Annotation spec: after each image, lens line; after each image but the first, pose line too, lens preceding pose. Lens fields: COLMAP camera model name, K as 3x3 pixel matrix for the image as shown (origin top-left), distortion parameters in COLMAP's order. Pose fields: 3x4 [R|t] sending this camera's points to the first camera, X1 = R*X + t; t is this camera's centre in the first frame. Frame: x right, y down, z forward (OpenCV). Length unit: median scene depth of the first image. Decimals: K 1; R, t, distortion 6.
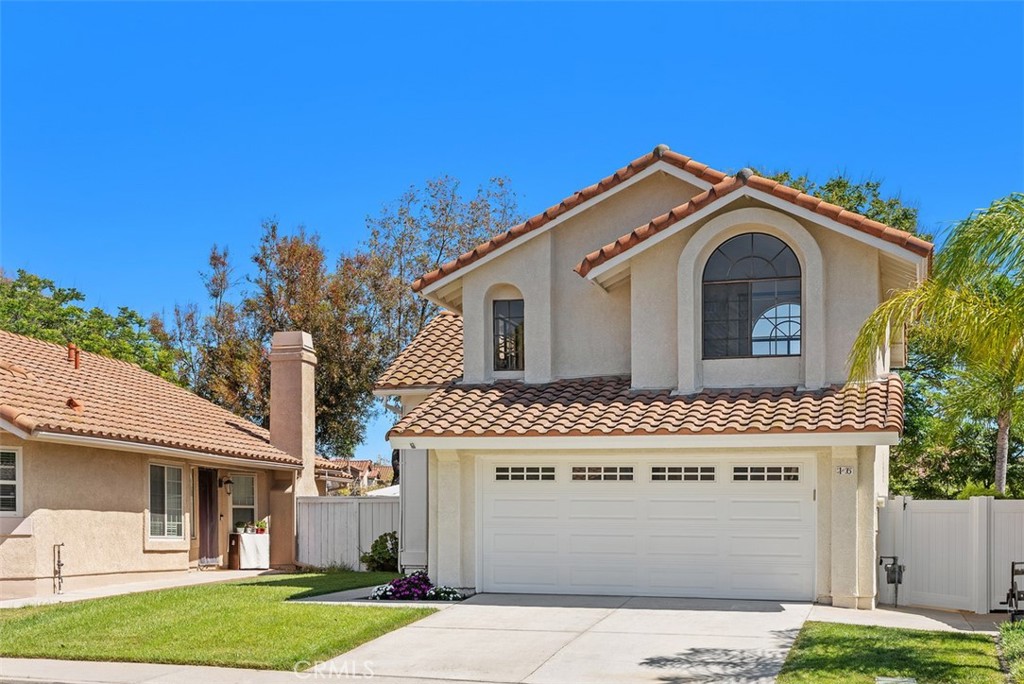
lens RADIAL K [[1300.2, 0, 510.4], [0, 1300.2, 338.6], [0, 0, 1]] dist [-0.008909, 0.000000]
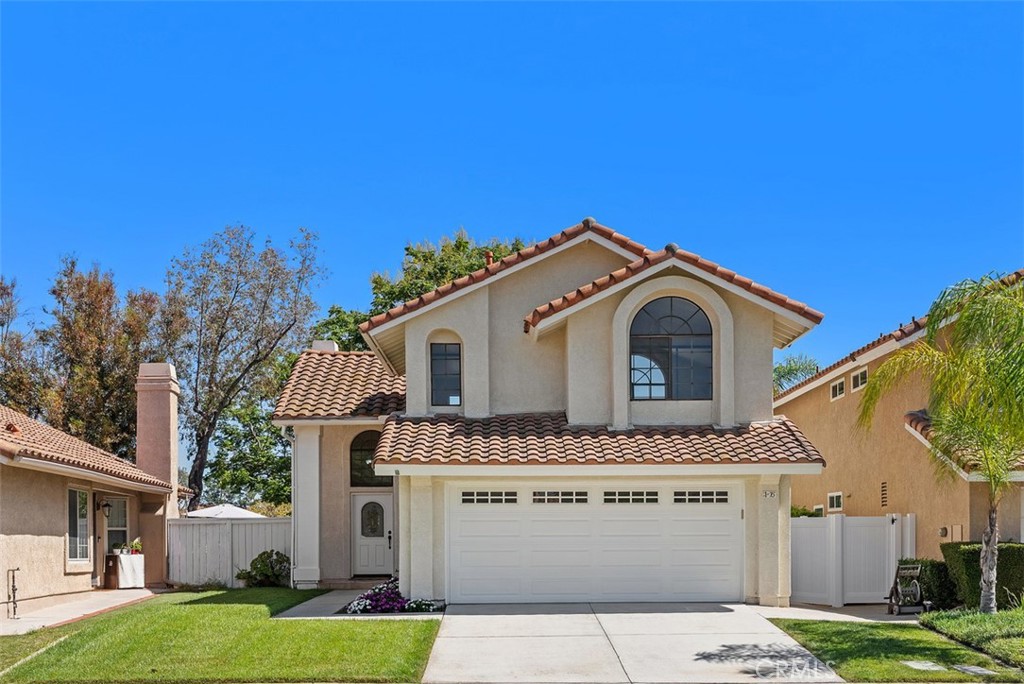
lens RADIAL K [[1112.8, 0, 540.2], [0, 1112.8, 354.9], [0, 0, 1]] dist [-0.022905, 0.000000]
pose [[0.947377, 0.037062, 0.317968, -0.250780], [-0.030287, 0.999197, -0.026225, 0.003430], [-0.318685, 0.015215, 0.947739, 0.061025]]
